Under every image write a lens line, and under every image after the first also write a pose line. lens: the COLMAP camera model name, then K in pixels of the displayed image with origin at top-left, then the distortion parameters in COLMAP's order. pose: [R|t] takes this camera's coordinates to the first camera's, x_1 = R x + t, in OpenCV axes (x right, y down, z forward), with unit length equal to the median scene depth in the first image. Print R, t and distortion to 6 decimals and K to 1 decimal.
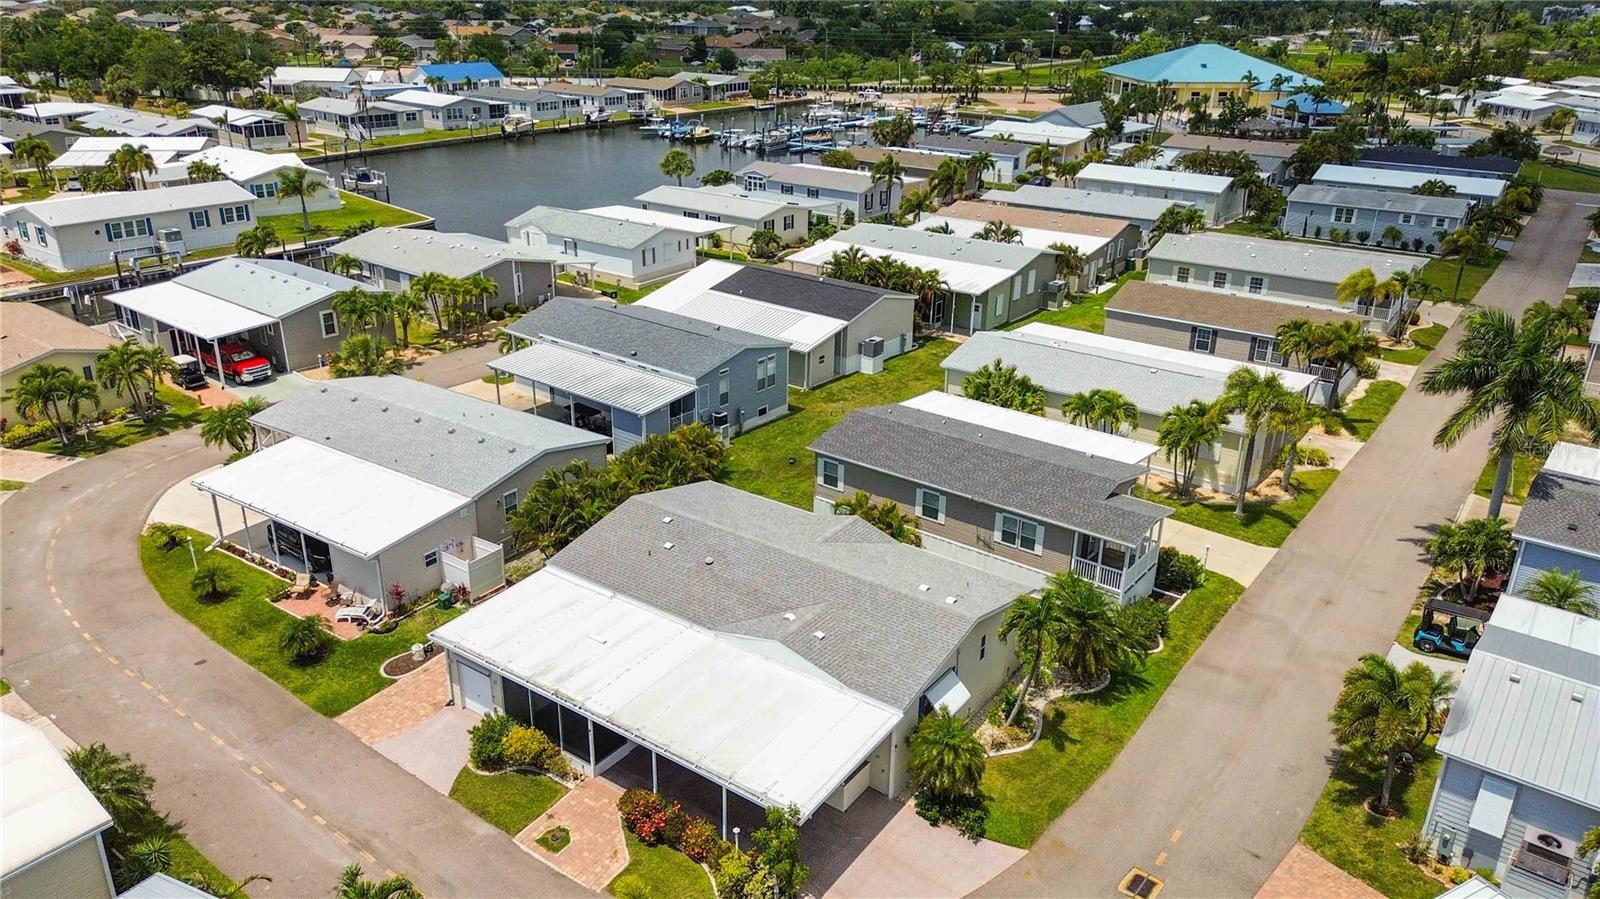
lens RADIAL K [[1128.2, 0, 800.0], [0, 1128.2, 449.5], [0, 0, 1]] dist [0.058809, -0.053562]
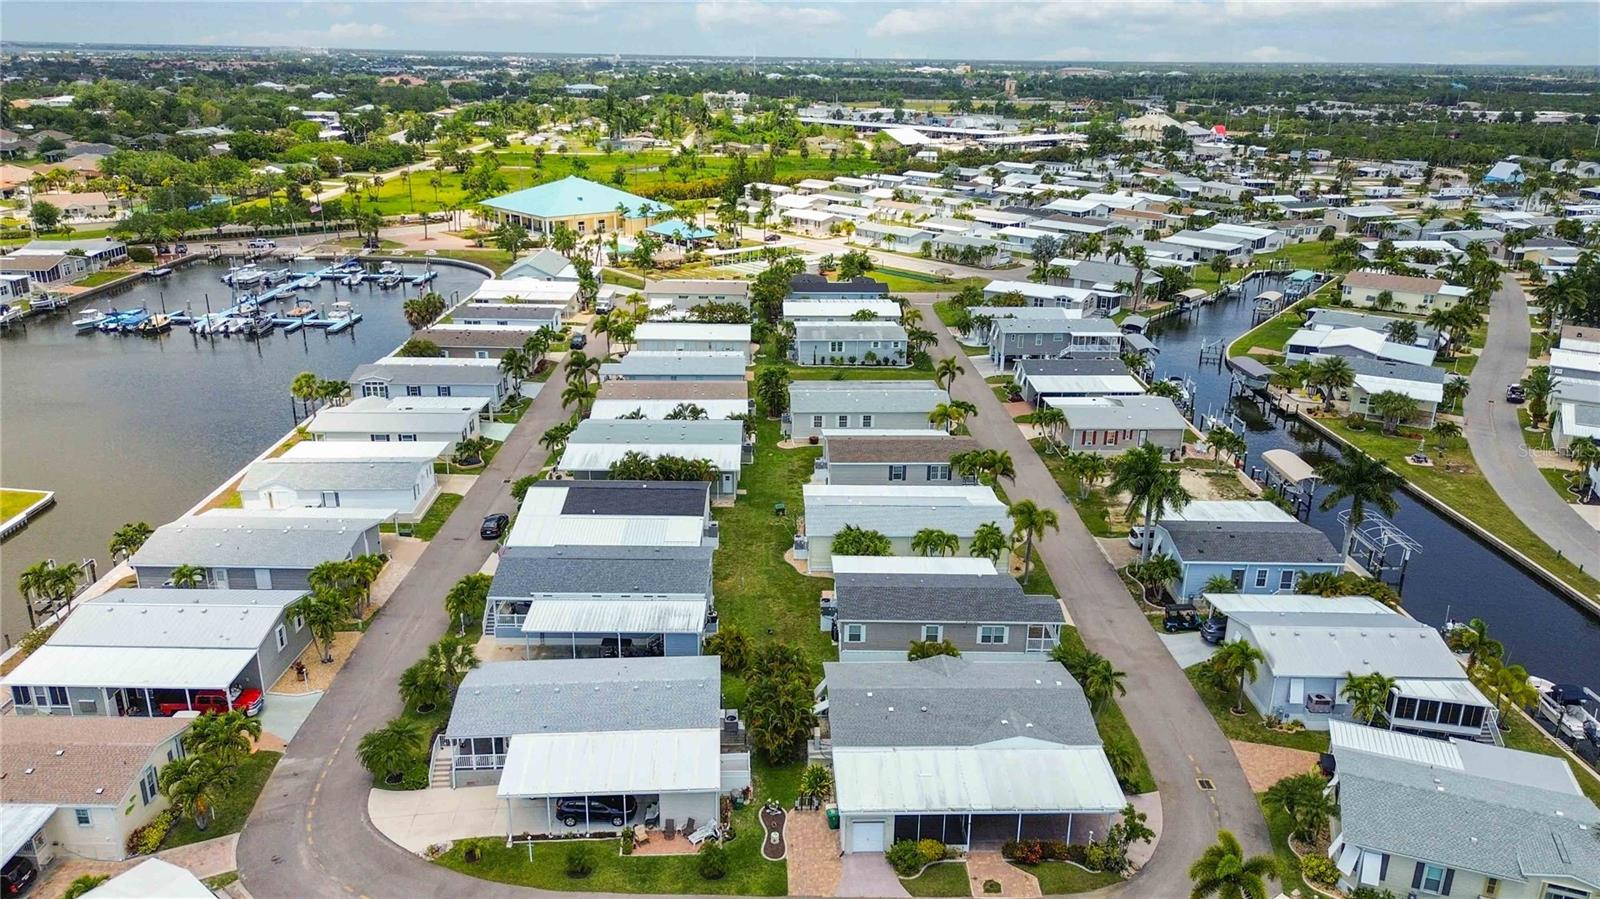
lens RADIAL K [[1133.0, 0, 800.0], [0, 1133.0, 449.5], [0, 0, 1]] dist [0.083011, -0.105278]
pose [[0.785791, -0.204547, 0.583689, -0.593883], [0.233009, 0.972100, 0.026972, -0.189091], [-0.572921, 0.114810, 0.811529, -0.148597]]
